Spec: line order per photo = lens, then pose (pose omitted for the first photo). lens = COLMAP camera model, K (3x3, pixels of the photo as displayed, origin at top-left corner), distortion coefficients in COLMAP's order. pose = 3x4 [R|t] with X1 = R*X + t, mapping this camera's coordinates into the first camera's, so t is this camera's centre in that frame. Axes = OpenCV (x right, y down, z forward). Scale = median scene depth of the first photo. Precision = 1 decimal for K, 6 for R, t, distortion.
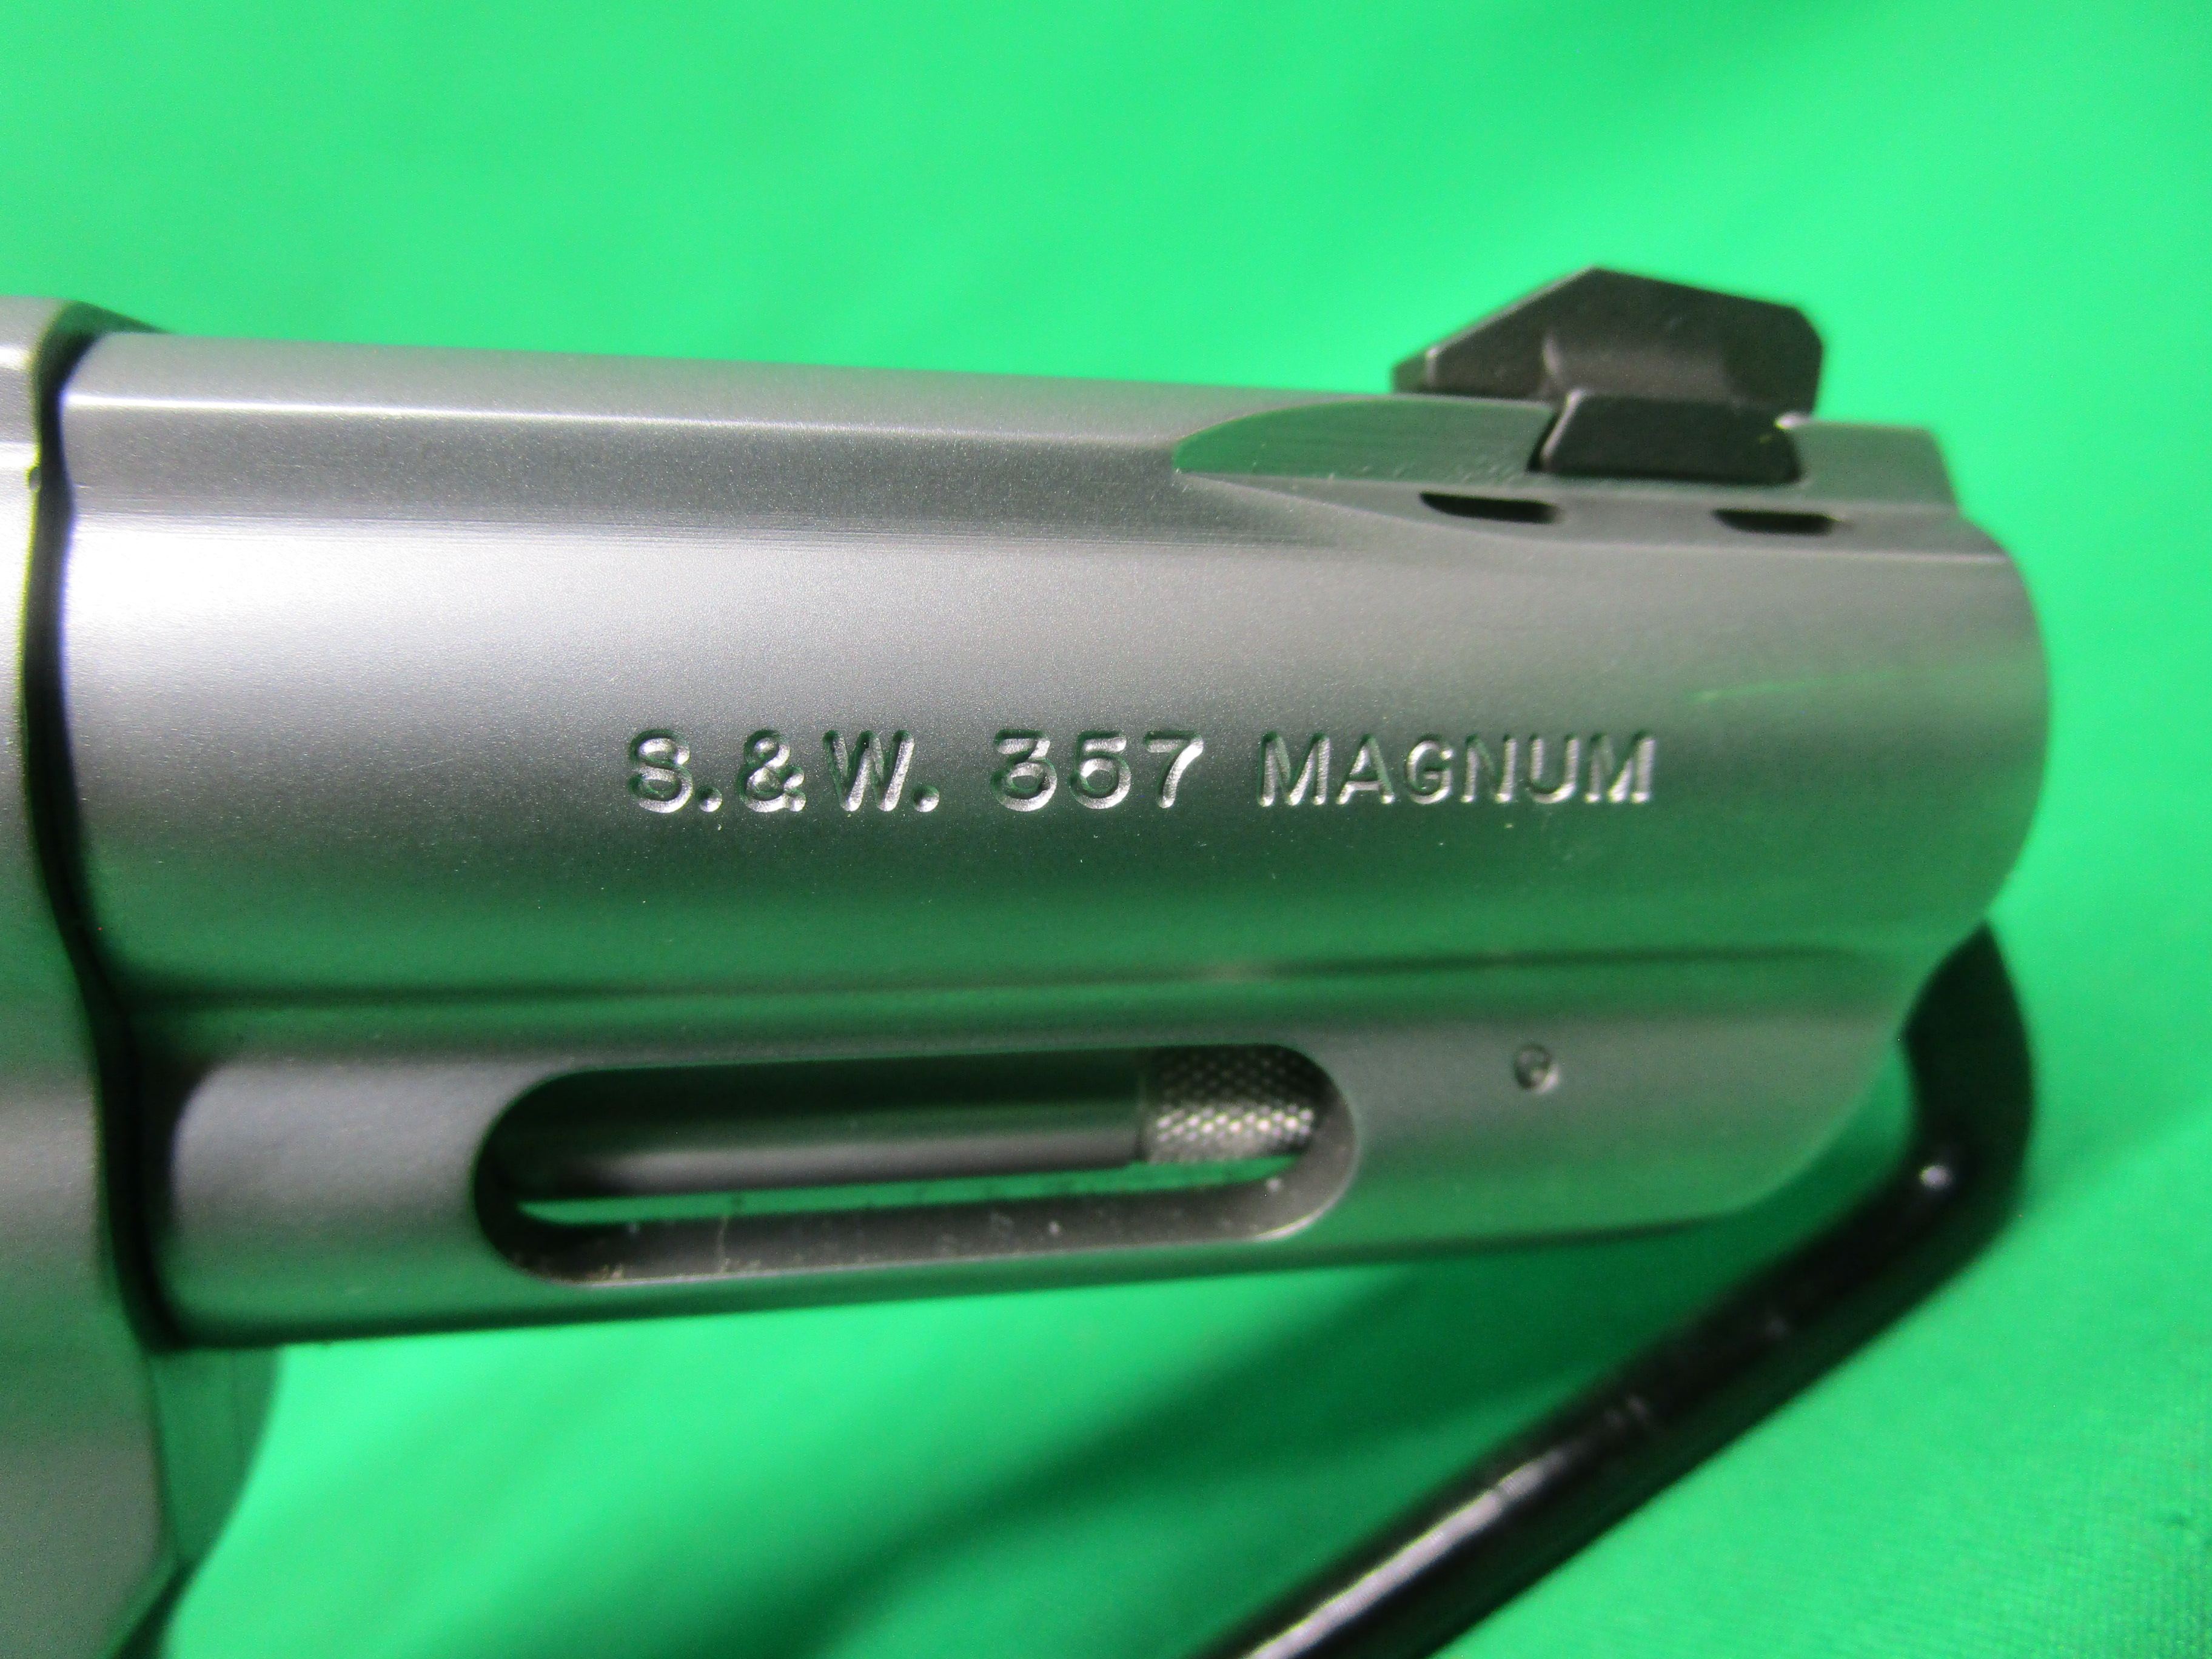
lens RADIAL K [[1592.3, 0, 1106.0], [0, 1592.3, 829.5], [0, 0, 1]] dist [-0.028512, 0.000046]
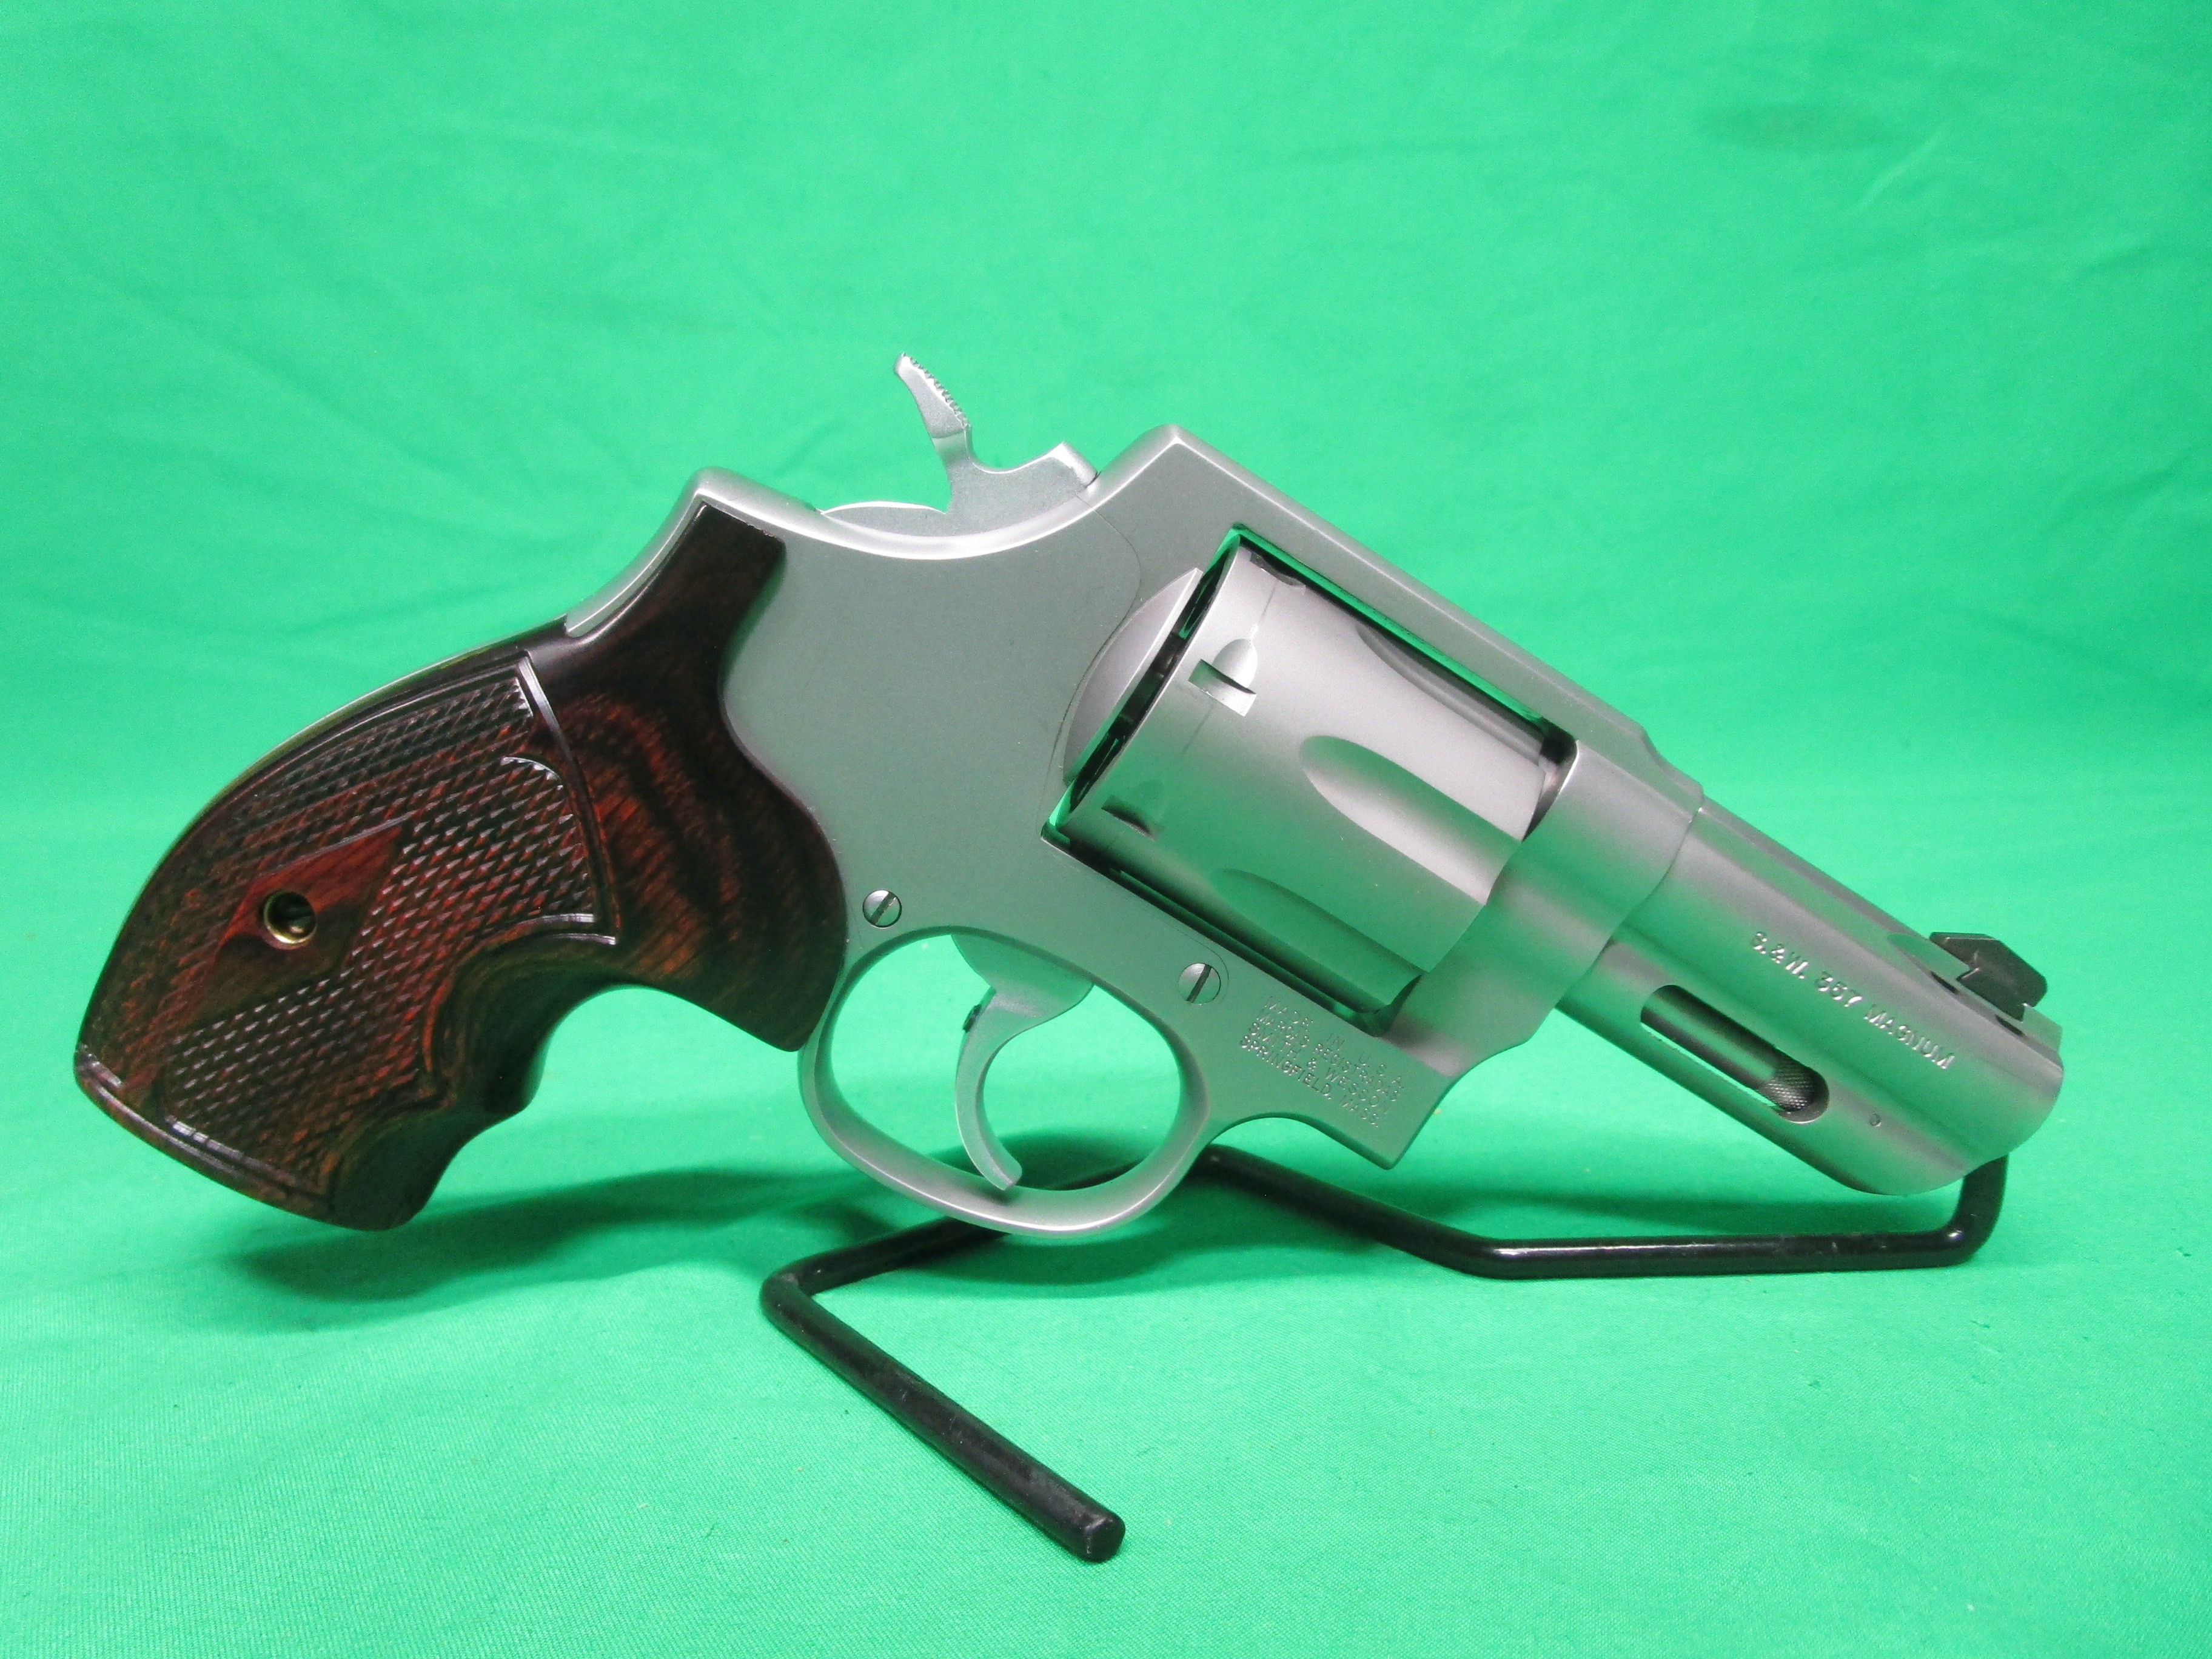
lens RADIAL K [[1592.3, 0, 1106.0], [0, 1592.3, 829.5], [0, 0, 1]] dist [-0.028512, 0.000046]
pose [[0.852145, 0.515300, -0.091182, -1.245980], [-0.521417, 0.850871, -0.064369, 0.734267], [0.044415, 0.102395, 0.993752, -2.734574]]
